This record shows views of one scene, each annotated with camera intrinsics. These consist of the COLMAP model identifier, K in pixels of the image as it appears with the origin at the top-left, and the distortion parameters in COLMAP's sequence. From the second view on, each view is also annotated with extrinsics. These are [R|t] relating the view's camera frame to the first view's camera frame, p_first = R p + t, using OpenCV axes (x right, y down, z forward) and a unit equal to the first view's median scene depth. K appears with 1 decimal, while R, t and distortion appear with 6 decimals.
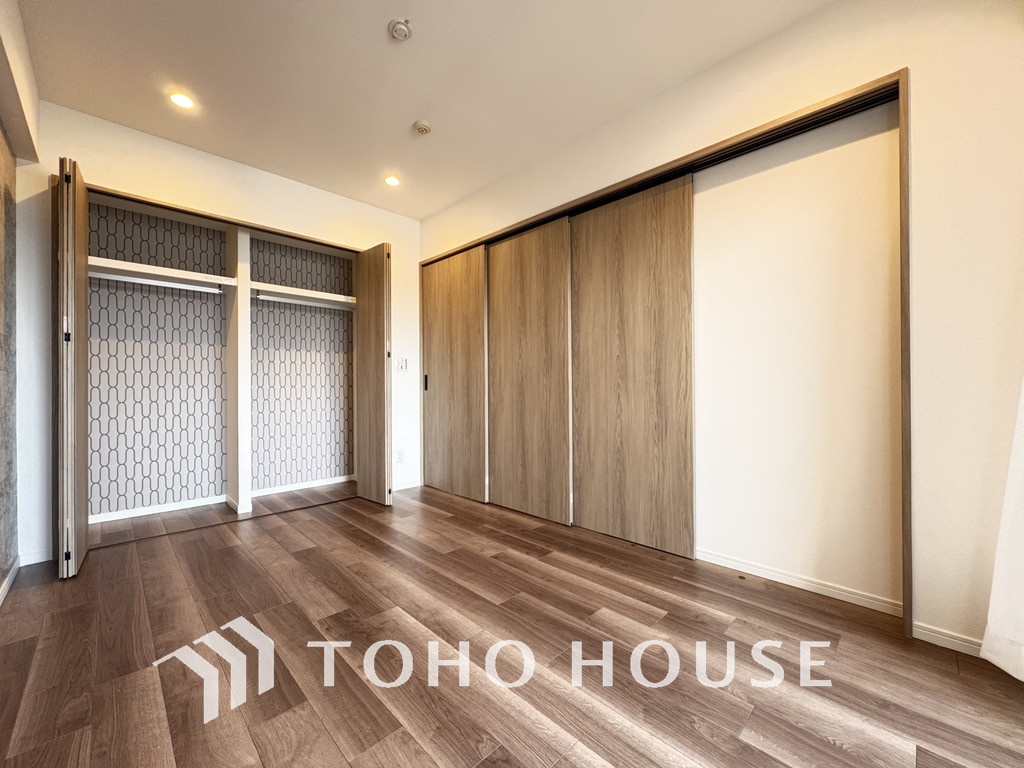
lens RADIAL K [[408.6, 0, 515.7], [0, 408.6, 386.8], [0, 0, 1]] dist [-0.001784, 0.000383]
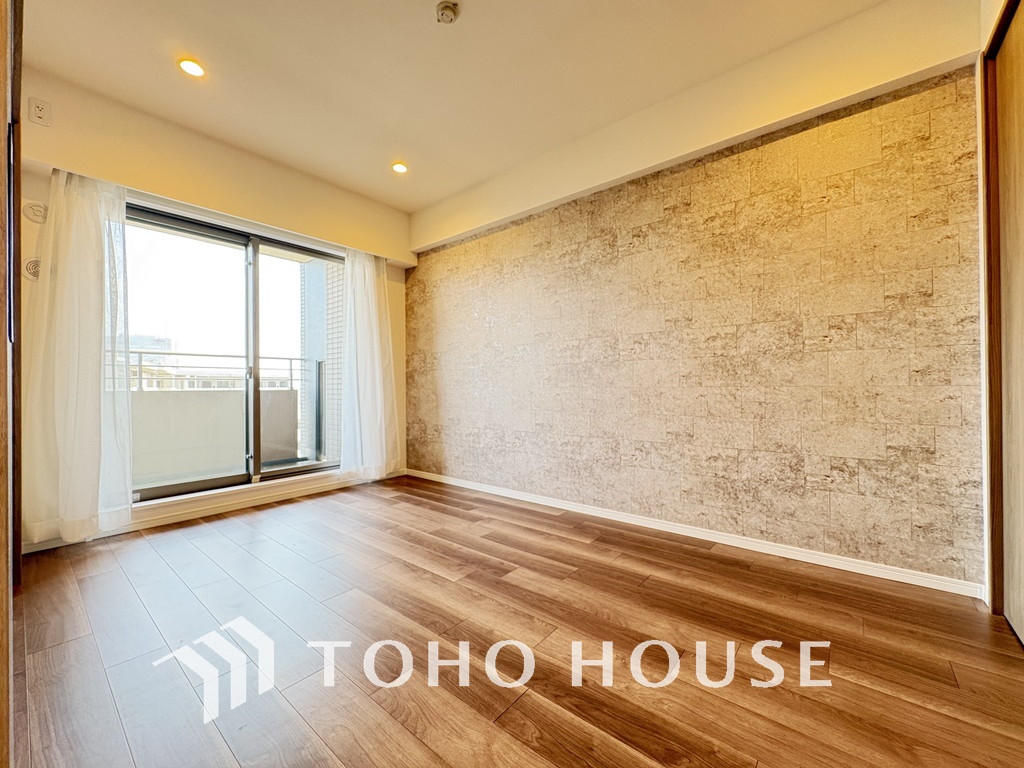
lens RADIAL K [[408.6, 0, 515.9], [0, 408.6, 385.4], [0, 0, 1]] dist [-0.001784, 0.000383]
pose [[-0.995415, 0.012365, -0.094844, -0.367455], [0.012988, 0.999898, -0.005958, 0.048469], [0.094760, -0.007163, -0.995474, 2.139967]]
